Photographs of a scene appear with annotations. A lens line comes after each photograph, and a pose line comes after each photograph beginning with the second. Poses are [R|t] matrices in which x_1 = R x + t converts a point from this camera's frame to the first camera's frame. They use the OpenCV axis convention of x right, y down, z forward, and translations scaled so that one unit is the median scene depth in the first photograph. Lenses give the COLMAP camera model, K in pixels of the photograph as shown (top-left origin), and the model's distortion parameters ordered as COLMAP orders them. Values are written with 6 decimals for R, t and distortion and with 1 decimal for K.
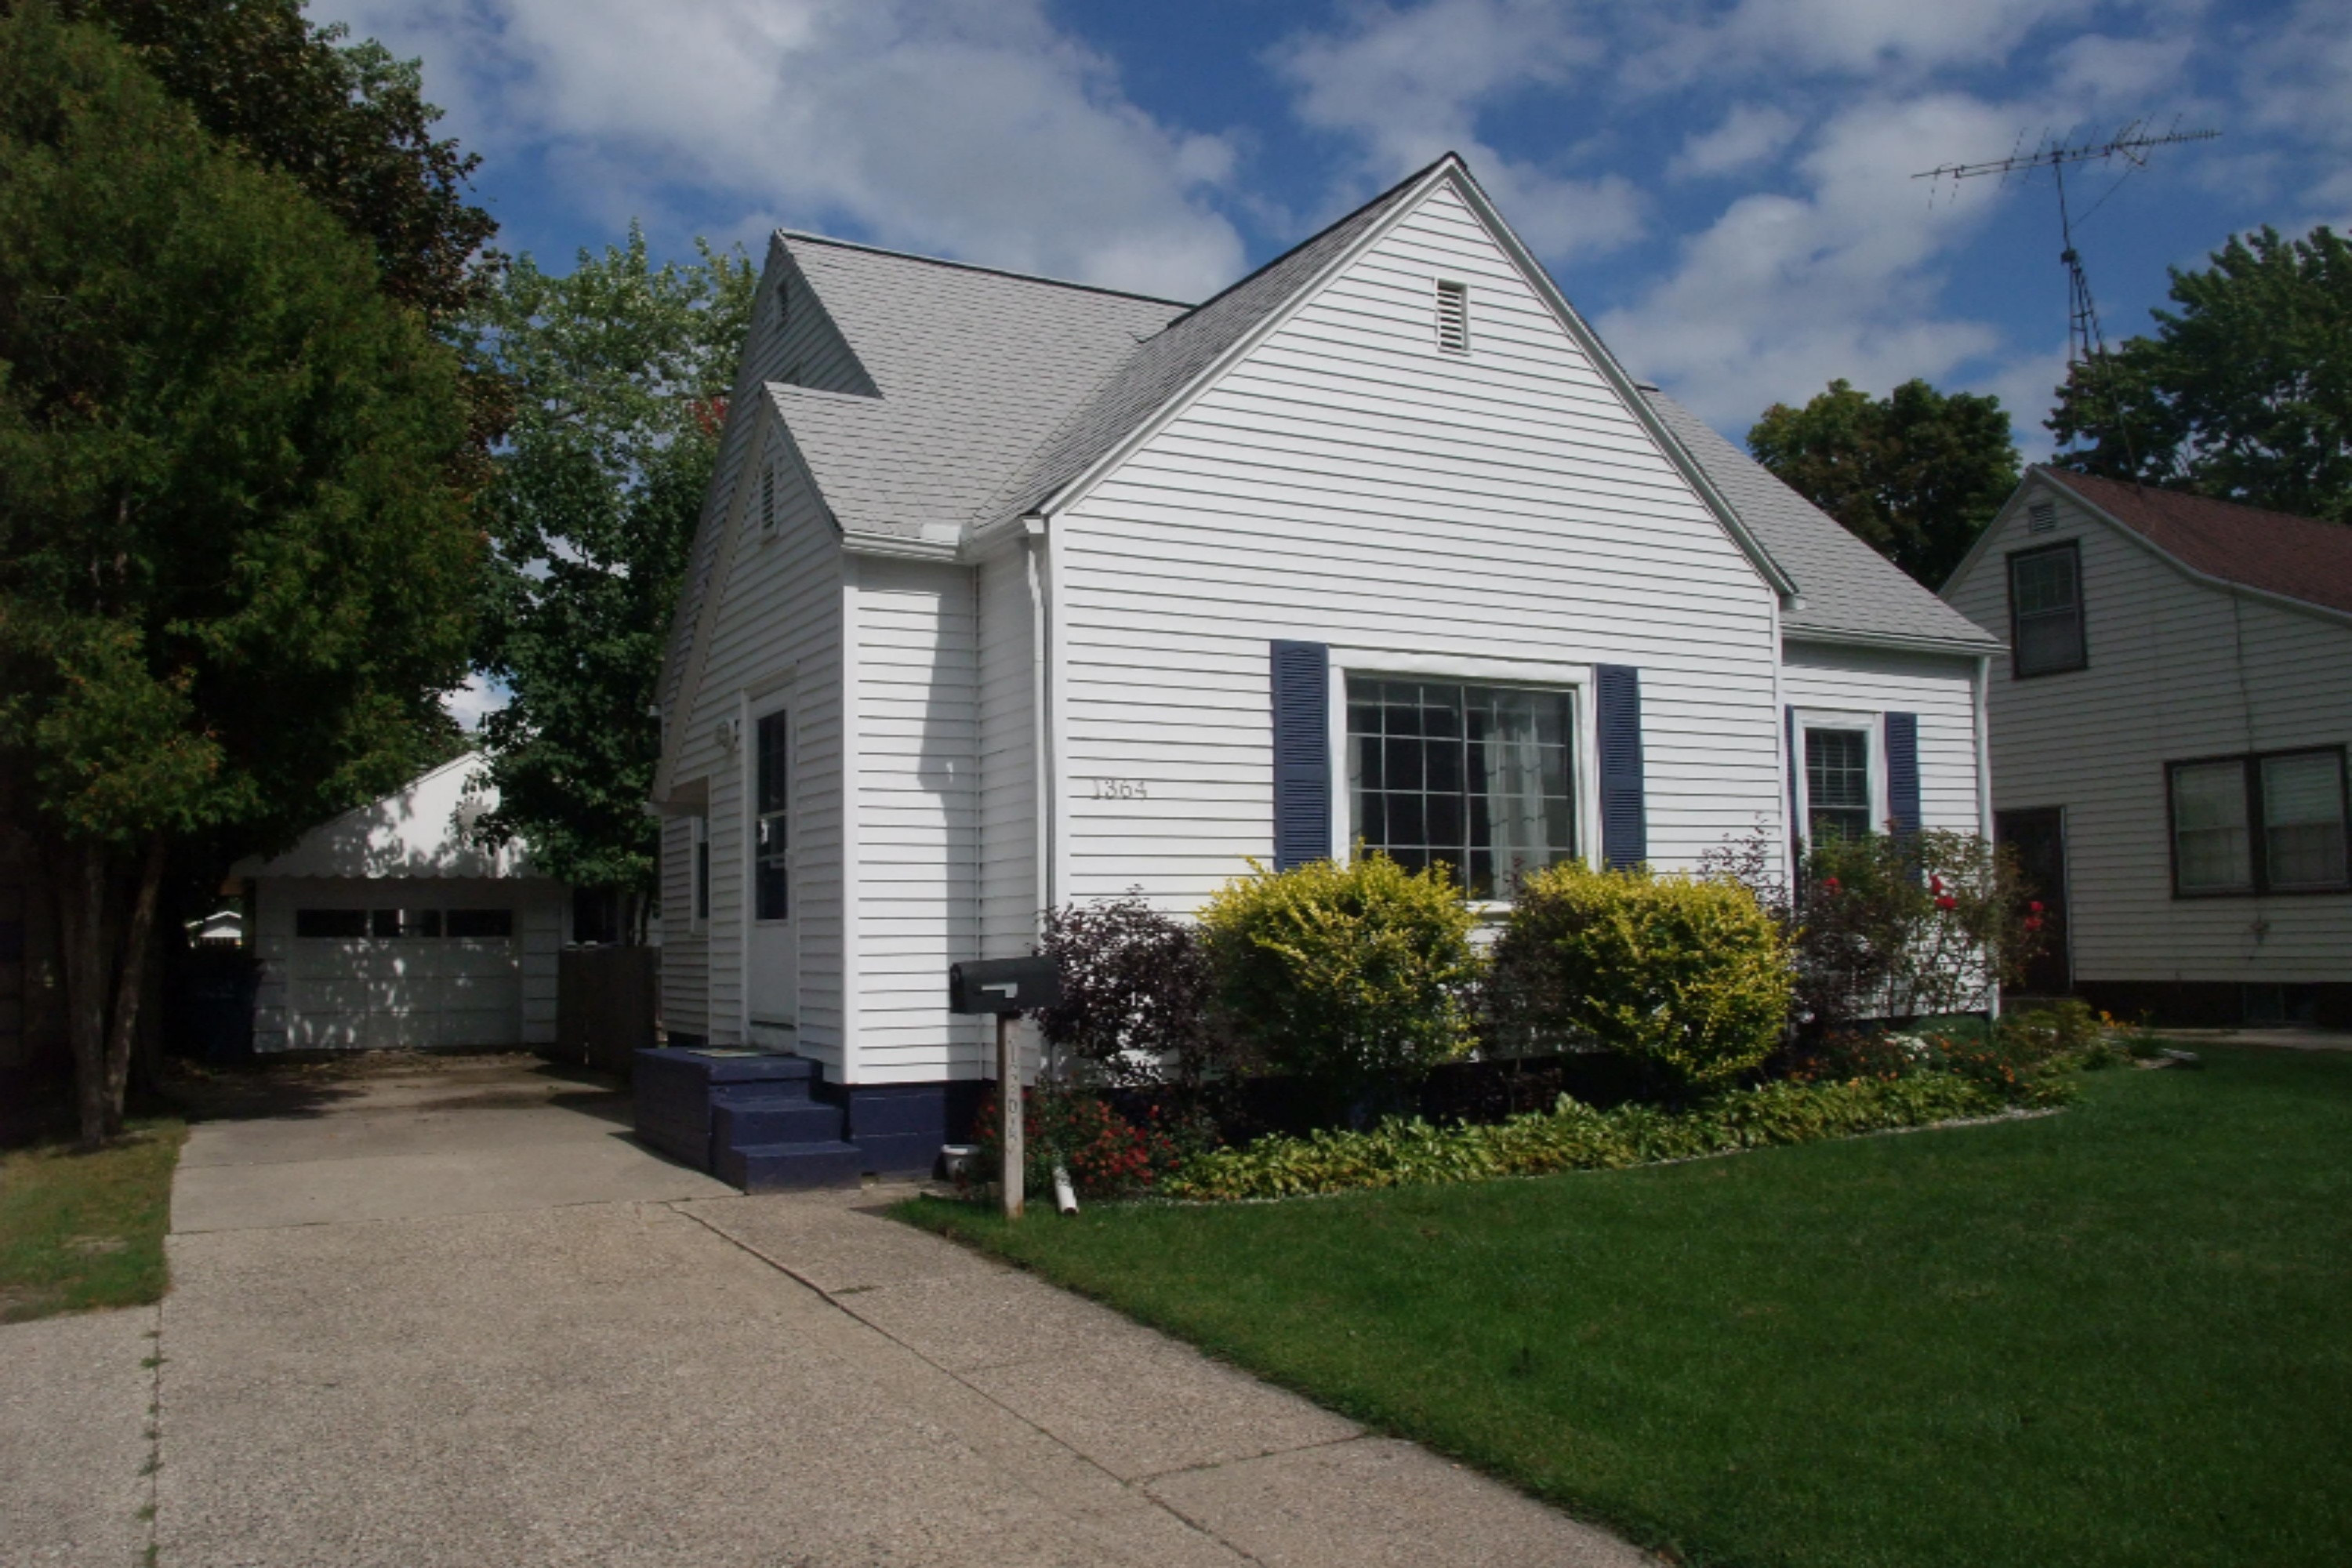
lens RADIAL K [[2047.6, 0, 1179.8], [0, 2047.6, 721.1], [0, 0, 1]] dist [-0.148552, 0.090772]
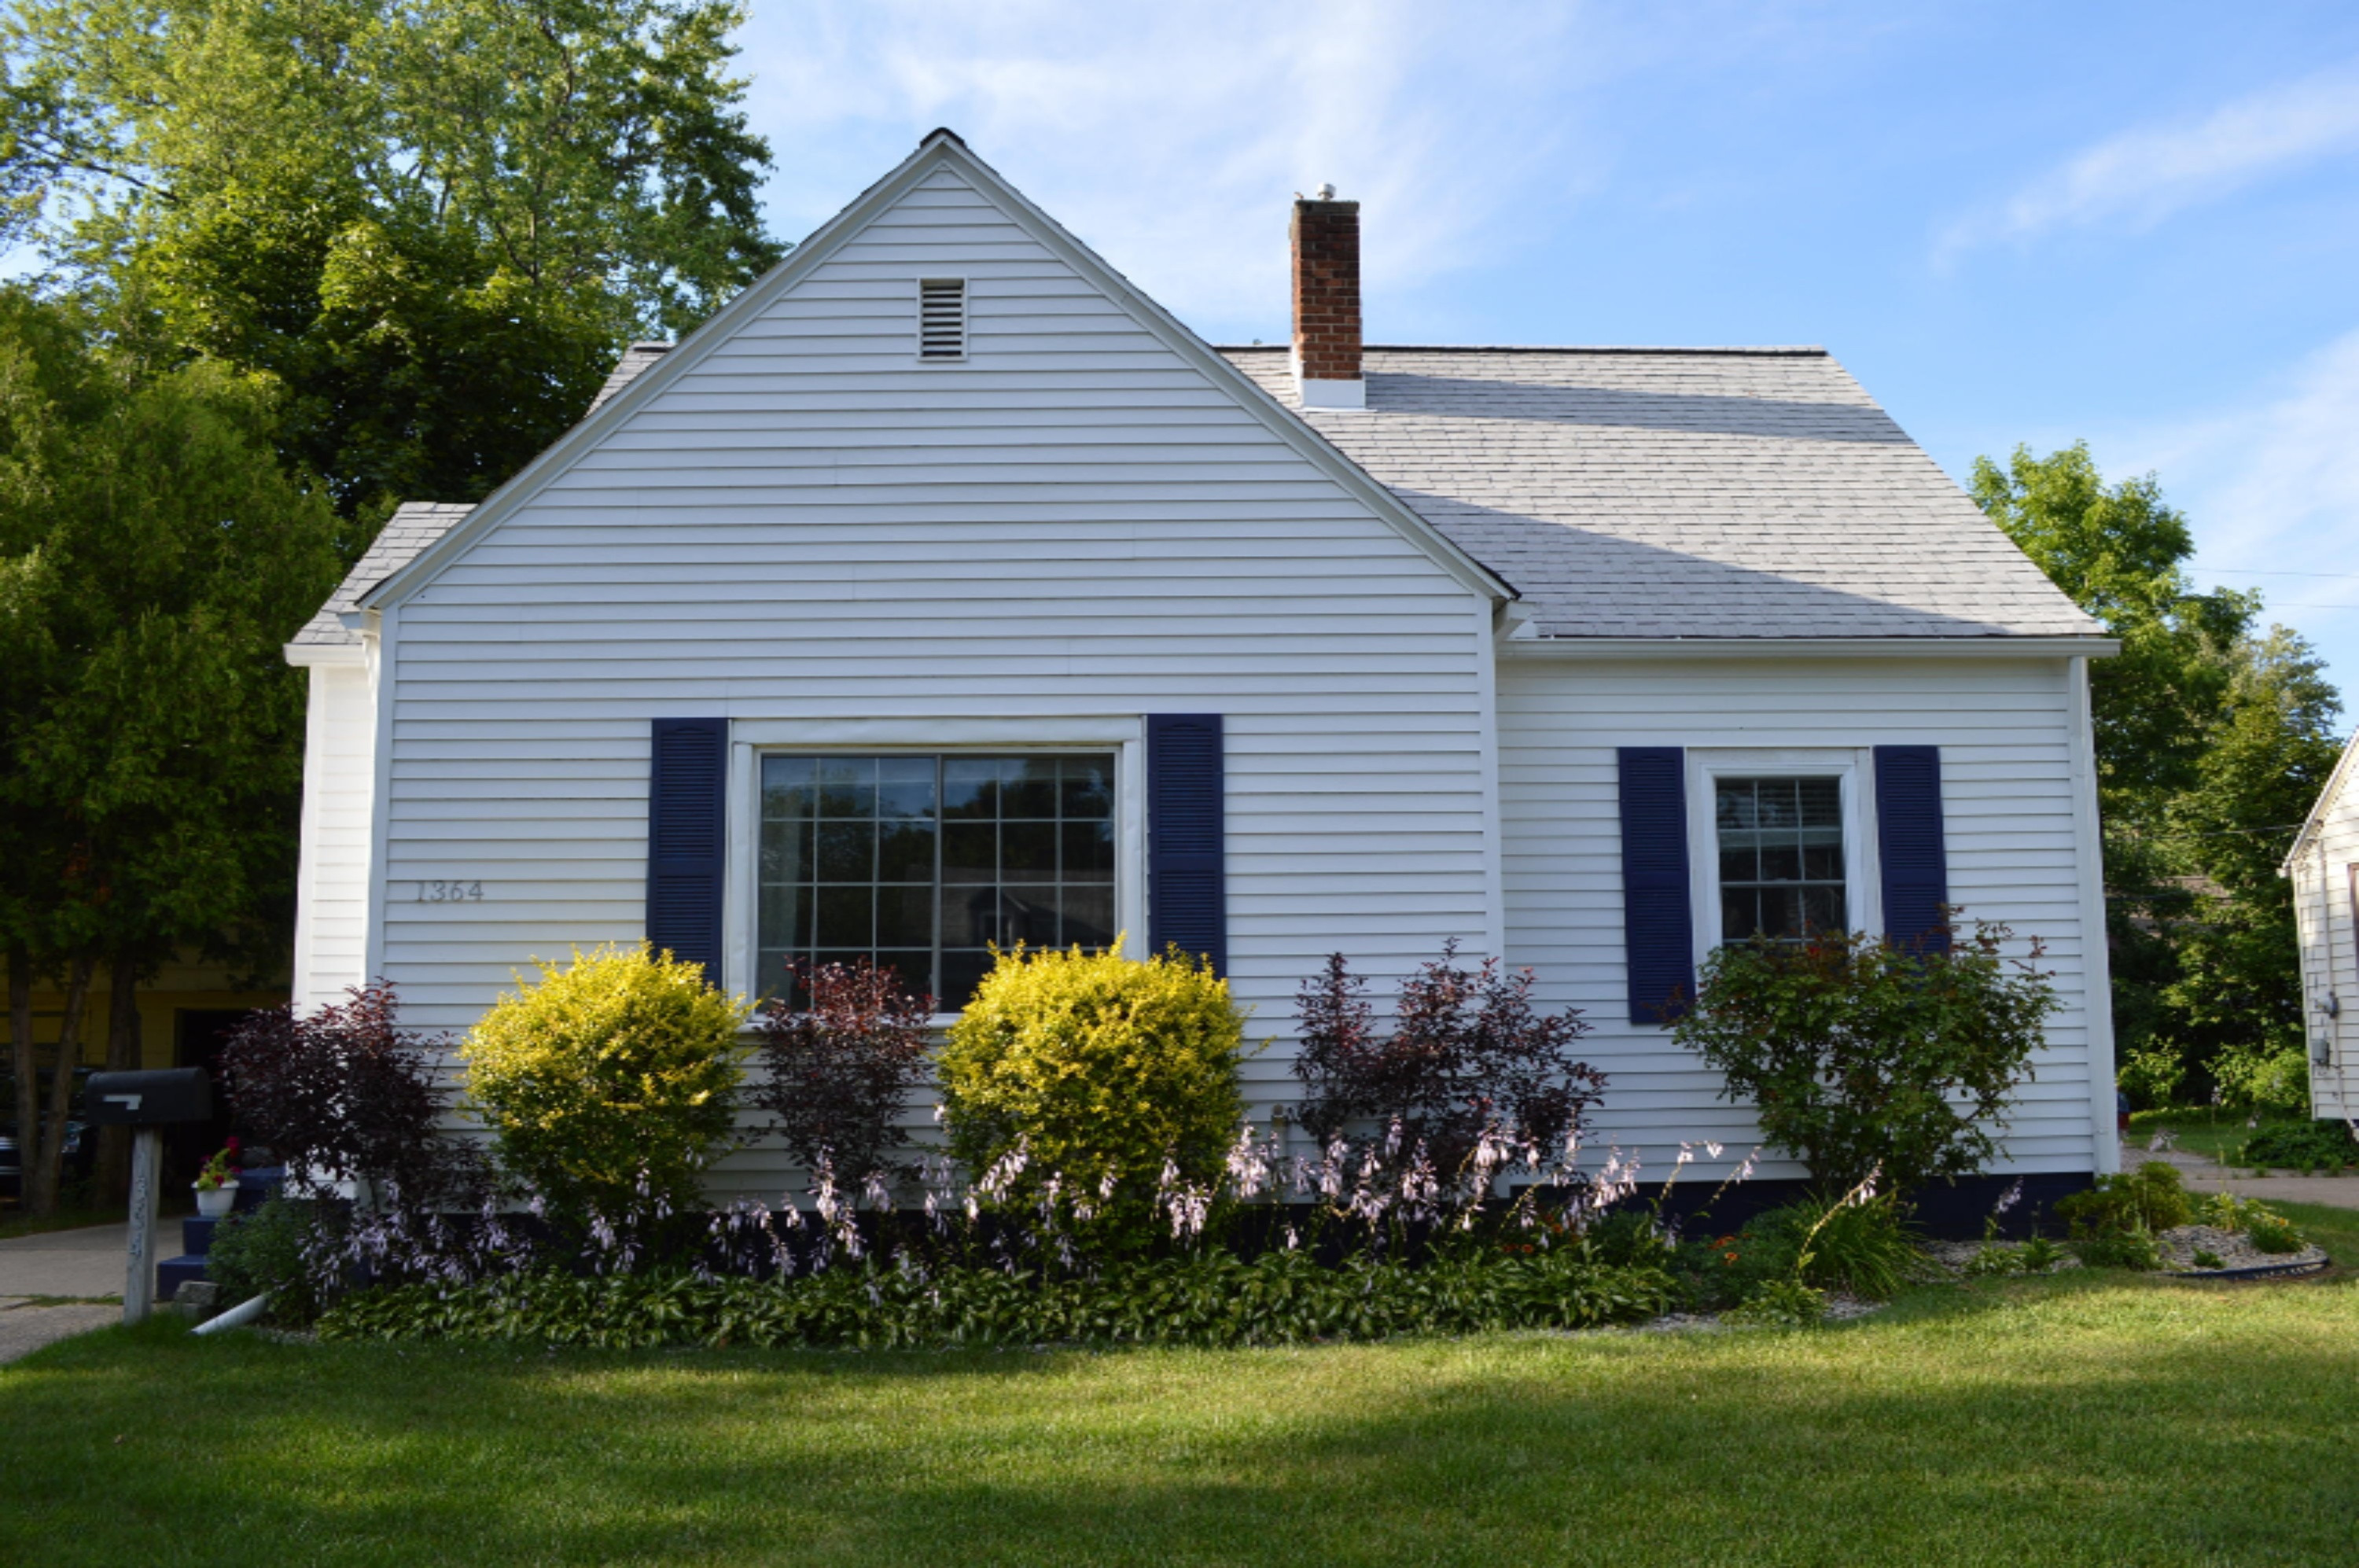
lens RADIAL K [[2076.9, 0, 1034.3], [0, 2076.9, 738.7], [0, 0, 1]] dist [-0.075694, 0.019210]
pose [[0.854212, -0.072365, -0.514865, 0.585701], [0.047326, 0.996978, -0.061609, 0.028871], [0.517767, 0.028260, 0.855055, 0.282422]]
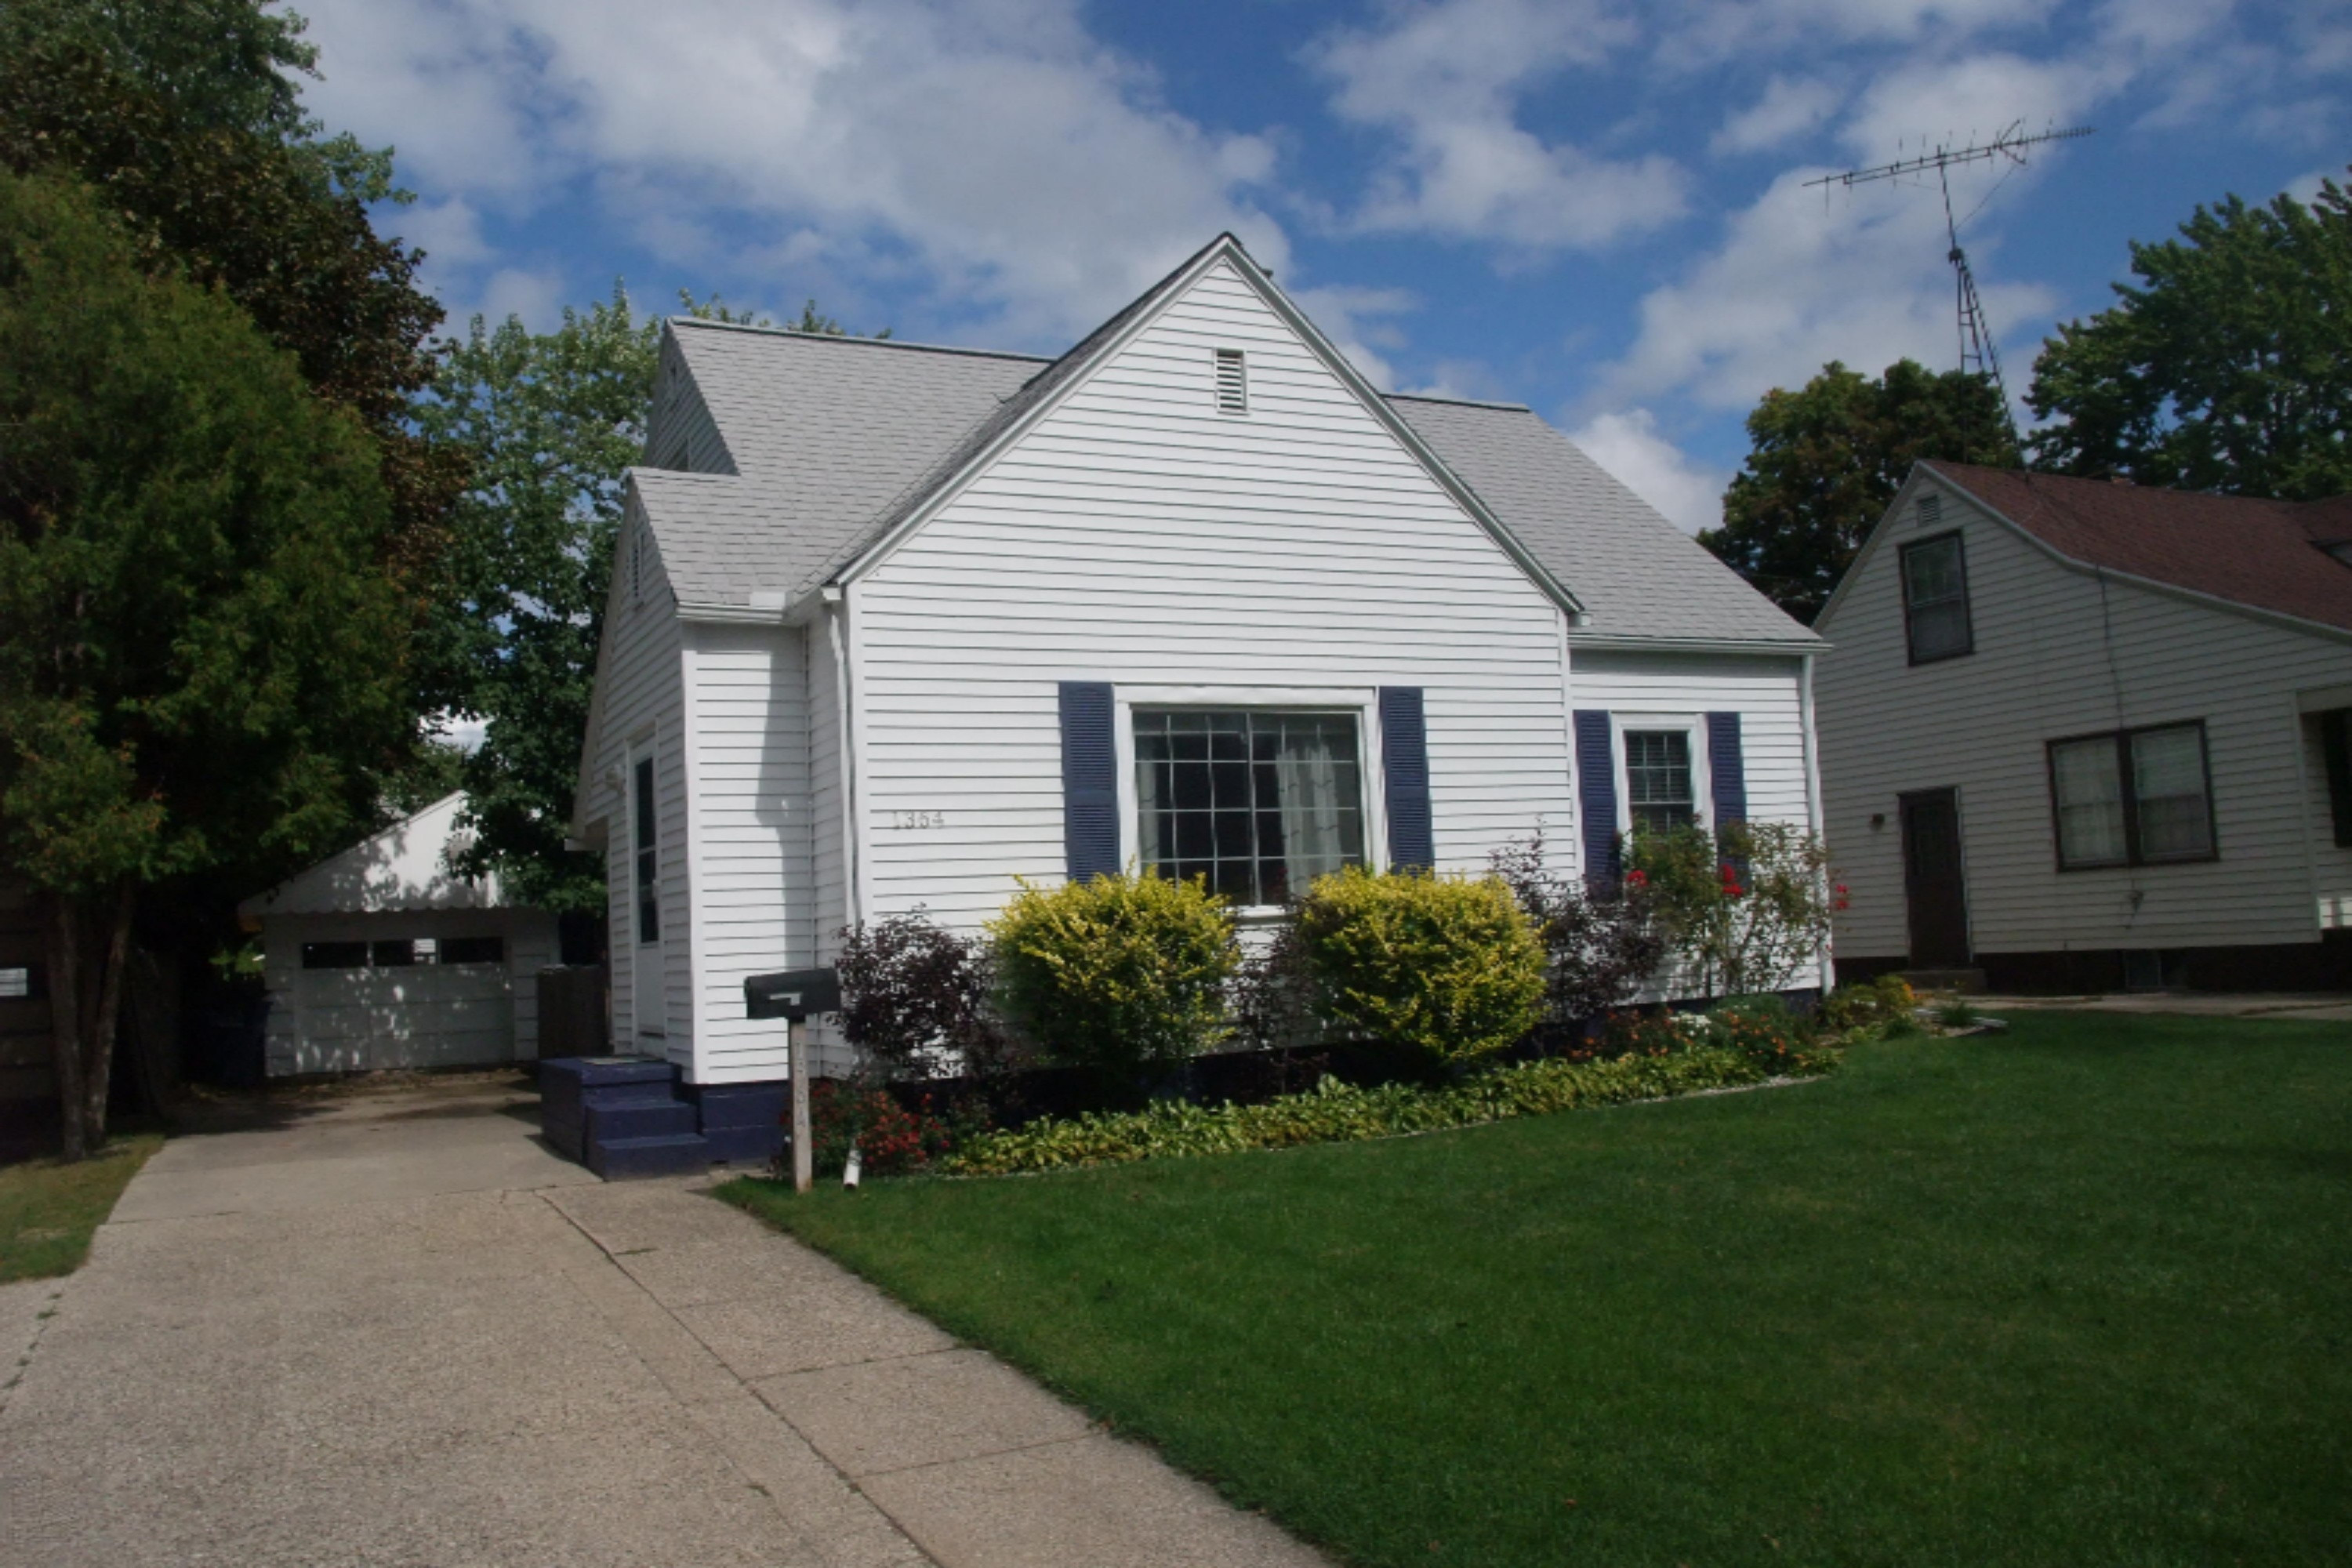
lens RADIAL K [[2062.7, 0, 1175.3], [0, 2062.7, 687.6], [0, 0, 1]] dist [-0.148029, 0.082544]
pose [[0.998386, -0.039976, -0.040349, 0.139524], [0.039368, 0.999101, -0.015750, -0.014245], [0.040943, 0.014136, 0.999062, -0.123252]]
